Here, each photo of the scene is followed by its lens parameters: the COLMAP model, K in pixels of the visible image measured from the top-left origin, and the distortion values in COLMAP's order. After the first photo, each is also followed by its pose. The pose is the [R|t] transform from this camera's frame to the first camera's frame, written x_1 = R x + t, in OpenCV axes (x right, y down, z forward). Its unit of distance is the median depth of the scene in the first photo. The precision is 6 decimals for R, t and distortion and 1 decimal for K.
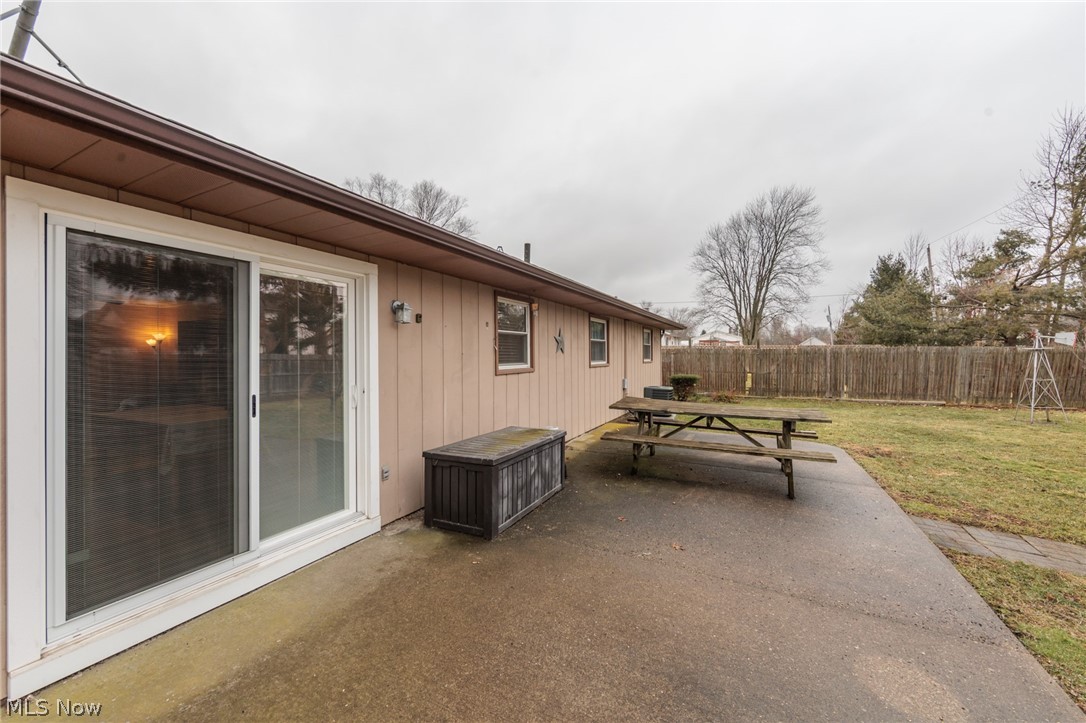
lens RADIAL K [[427.8, 0, 546.4], [0, 427.8, 358.0], [0, 0, 1]] dist [-0.005349, 0.000004]
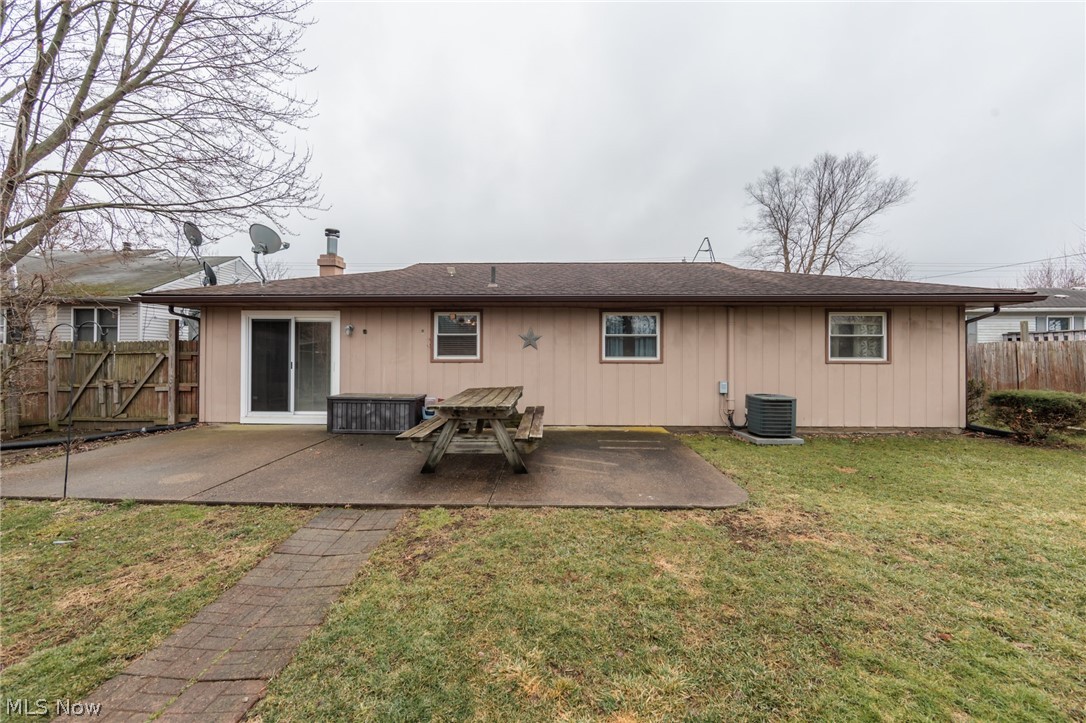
lens RADIAL K [[427.8, 0, 546.4], [0, 427.8, 358.0], [0, 0, 1]] dist [-0.005349, 0.000004]
pose [[0.444370, 0.030396, -0.895327, 2.230265], [-0.008379, 0.999522, 0.029774, -0.039104], [0.895804, -0.005729, 0.444412, 0.978936]]
